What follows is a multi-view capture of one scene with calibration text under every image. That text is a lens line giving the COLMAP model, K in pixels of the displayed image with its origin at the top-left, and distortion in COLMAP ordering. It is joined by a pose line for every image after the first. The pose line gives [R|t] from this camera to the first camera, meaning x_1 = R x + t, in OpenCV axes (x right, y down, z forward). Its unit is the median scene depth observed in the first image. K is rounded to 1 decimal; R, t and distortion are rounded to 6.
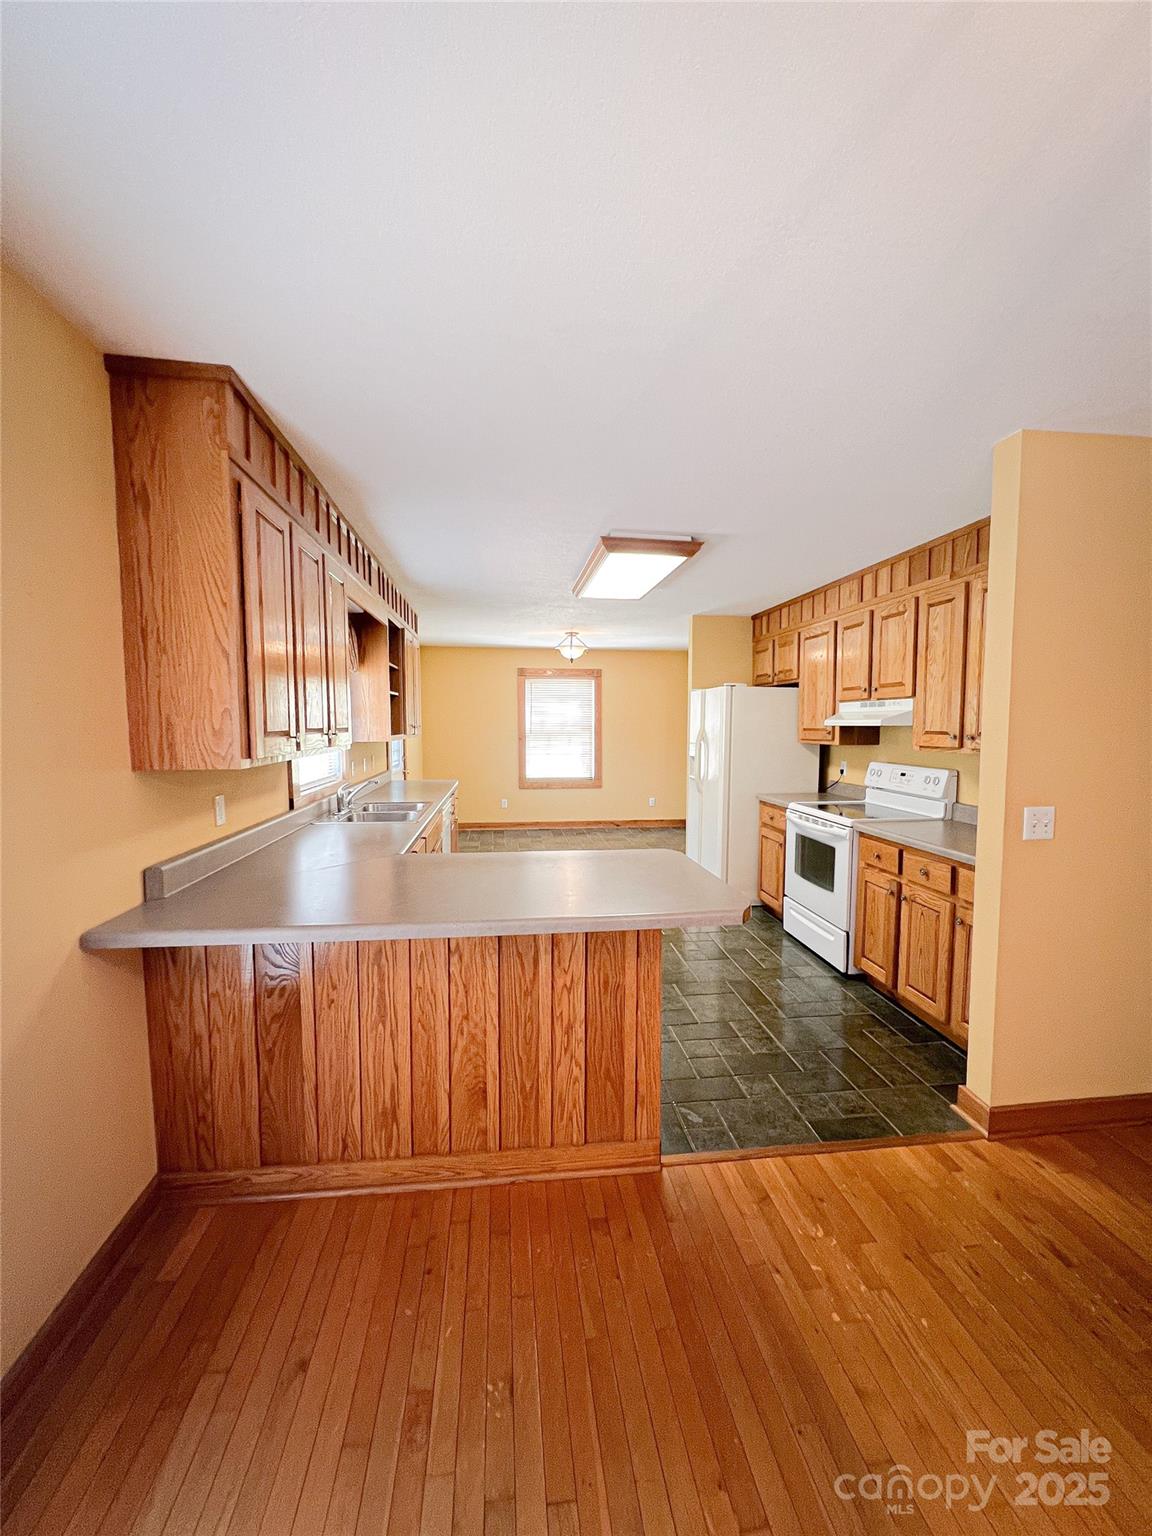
lens RADIAL K [[615.6, 0, 577.2], [0, 615.6, 767.0], [0, 0, 1]] dist [-0.000193, -0.000014]
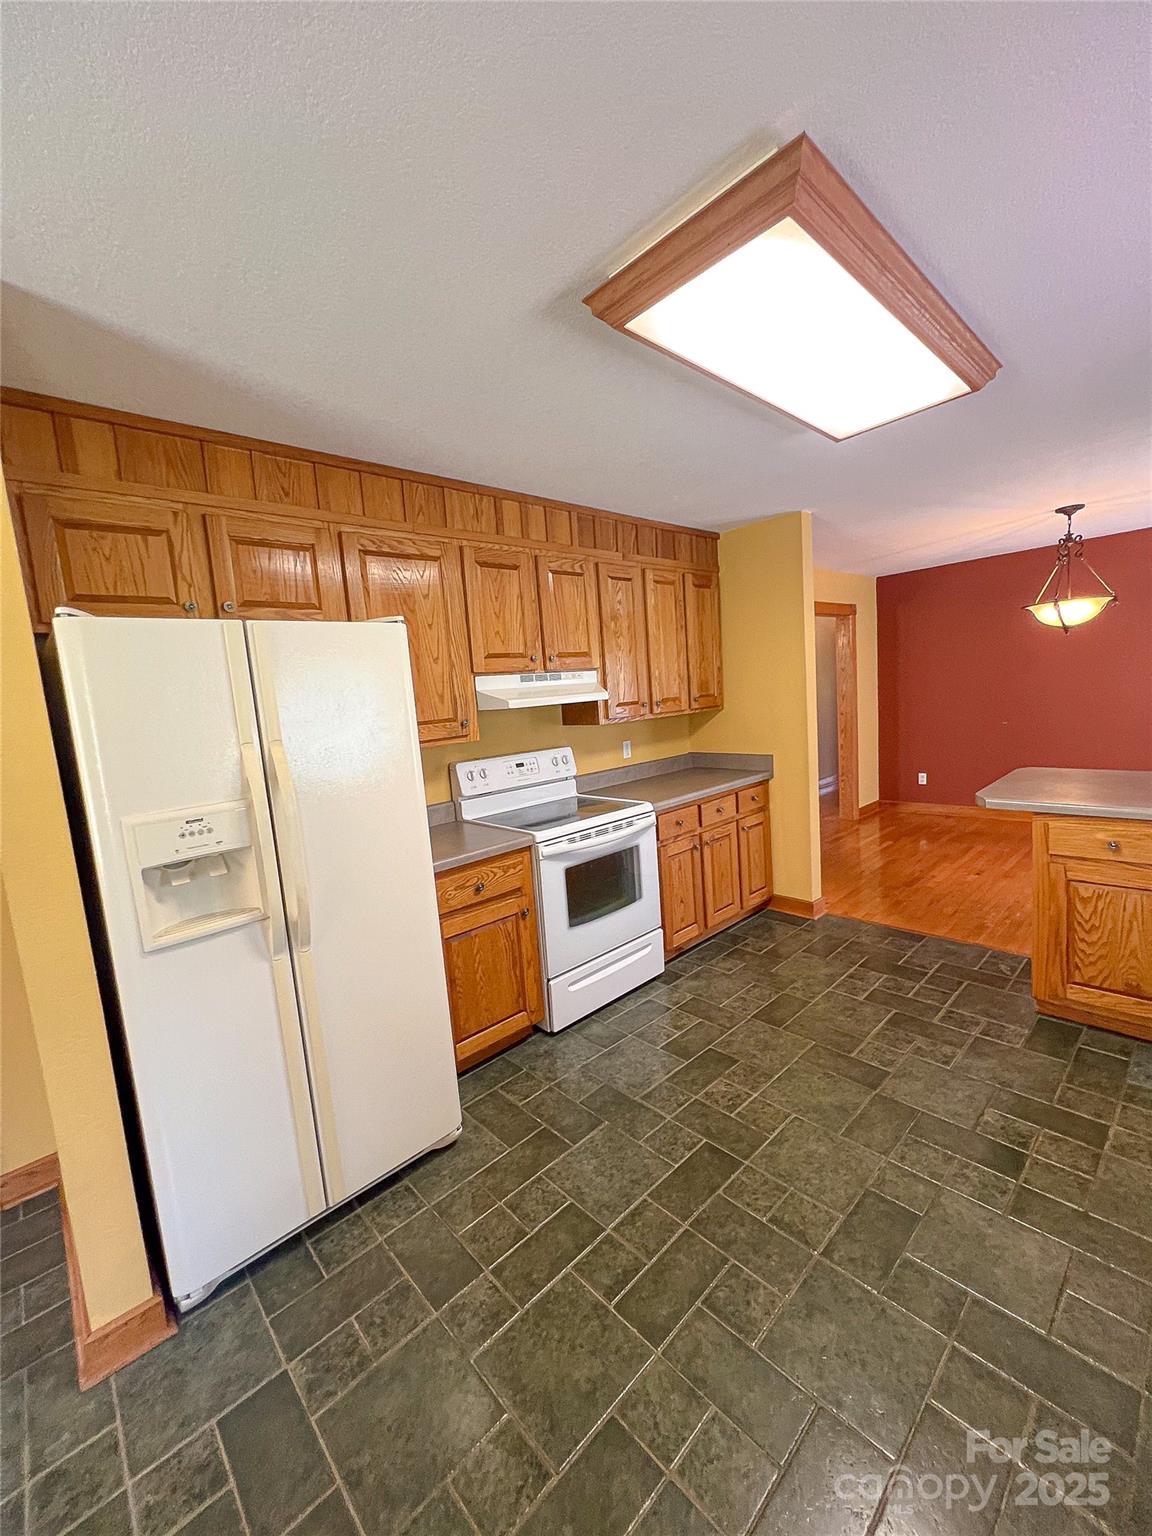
lens RADIAL K [[615.6, 0, 580.8], [0, 615.6, 767.2], [0, 0, 1]] dist [-0.000193, -0.000014]
pose [[-0.589118, -0.054626, 0.806198, -0.208114], [0.133305, 0.977472, 0.163642, -0.122588], [-0.796975, 0.203875, -0.568564, 1.567197]]
